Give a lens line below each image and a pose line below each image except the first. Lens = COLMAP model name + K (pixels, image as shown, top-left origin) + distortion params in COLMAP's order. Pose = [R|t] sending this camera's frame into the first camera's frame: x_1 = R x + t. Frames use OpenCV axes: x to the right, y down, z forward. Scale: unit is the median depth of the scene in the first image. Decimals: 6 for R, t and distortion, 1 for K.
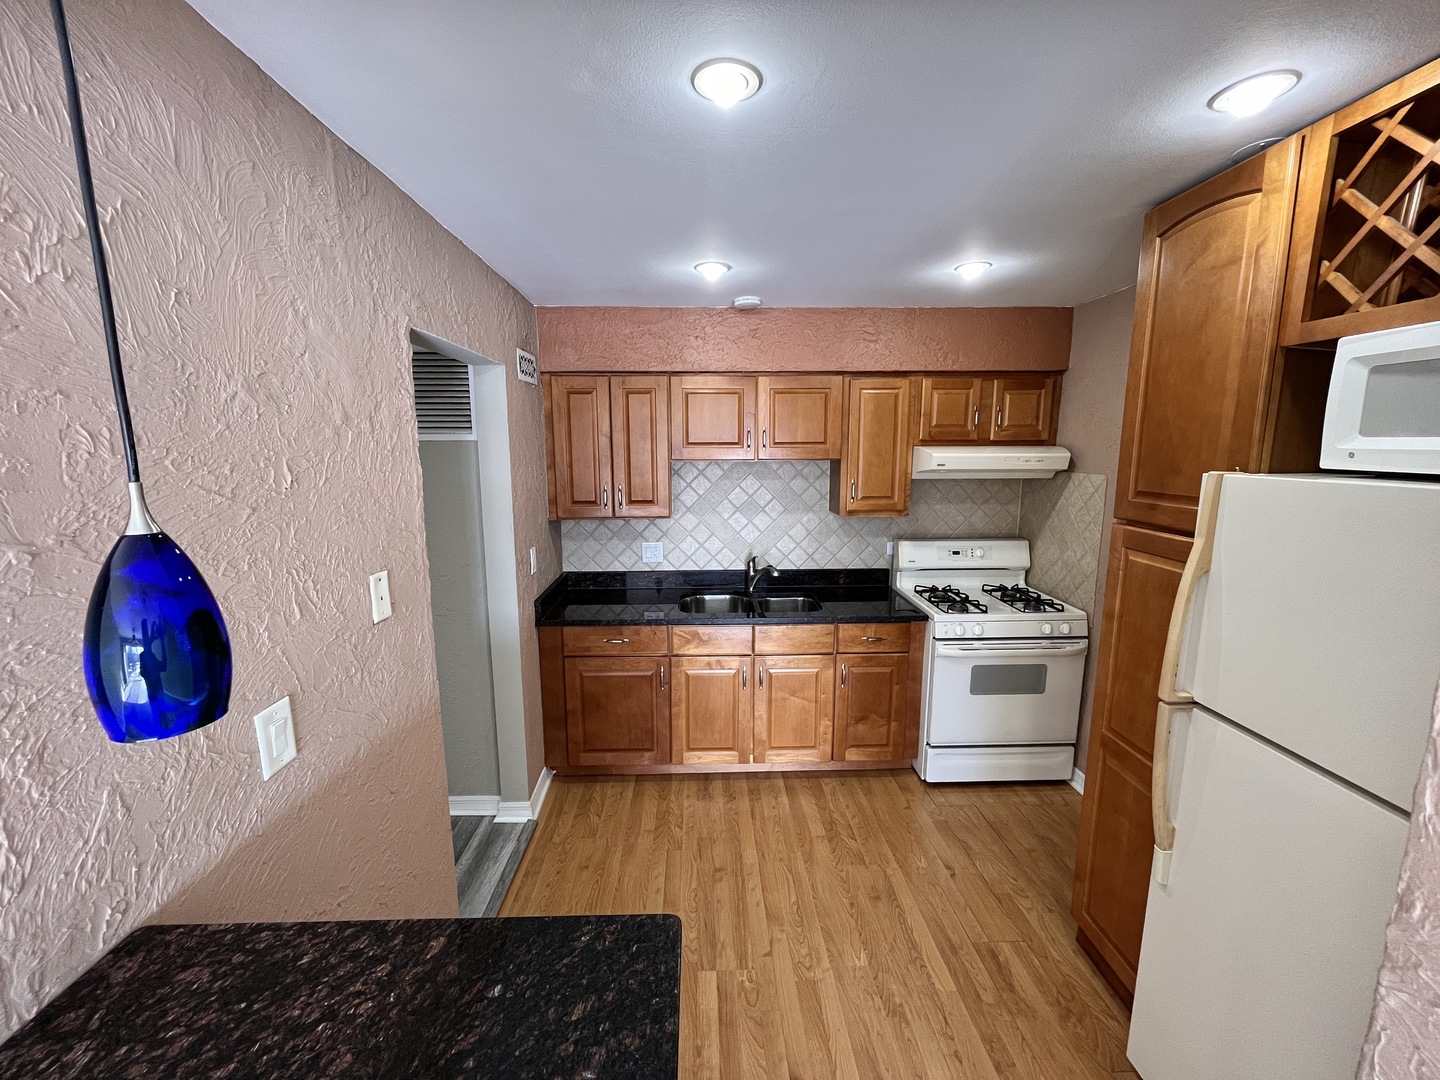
lens RADIAL K [[586.1, 0, 712.2], [0, 586.1, 540.4], [0, 0, 1]] dist [-0.001931, 0.000616]
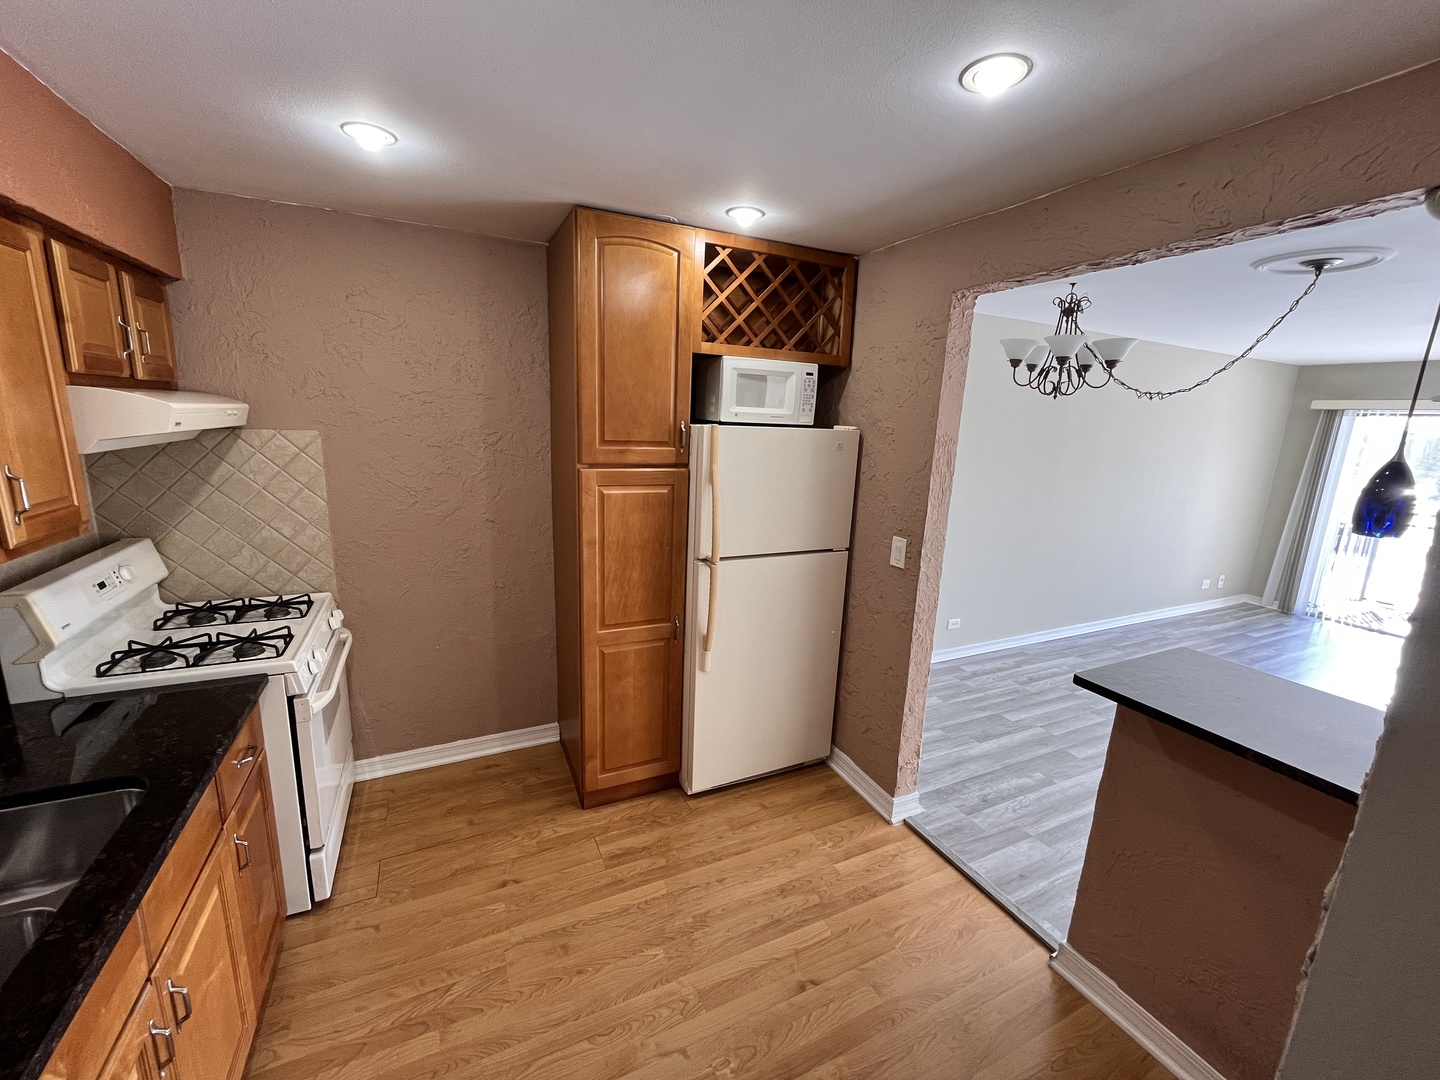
lens RADIAL K [[586.1, 0, 718.8], [0, 586.1, 538.8], [0, 0, 1]] dist [-0.001931, 0.000616]
pose [[-0.411658, -0.200318, 0.889050, -0.352606], [0.113920, 0.956581, 0.268282, -0.119768], [-0.904190, 0.211721, -0.370964, 0.795741]]
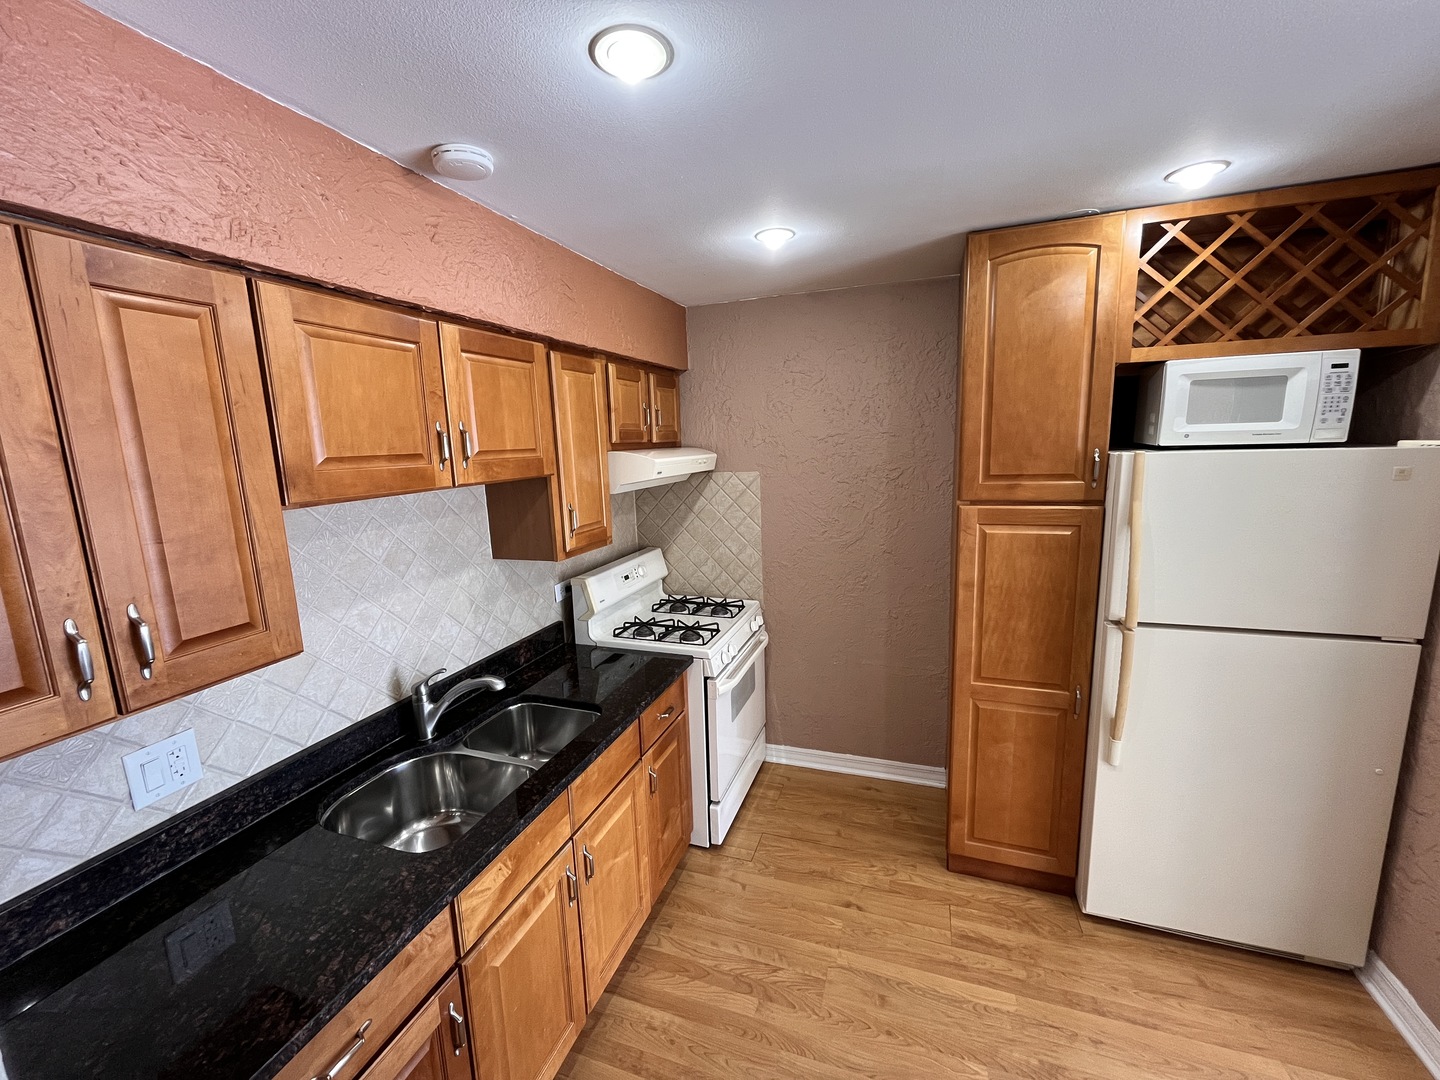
lens RADIAL K [[586.1, 0, 716.6], [0, 586.1, 538.7], [0, 0, 1]] dist [-0.001931, 0.000616]
pose [[0.355718, -0.163314, 0.920214, -0.357383], [0.186509, 0.977213, 0.101333, -0.111375], [-0.915794, 0.135582, 0.378072, 0.658635]]
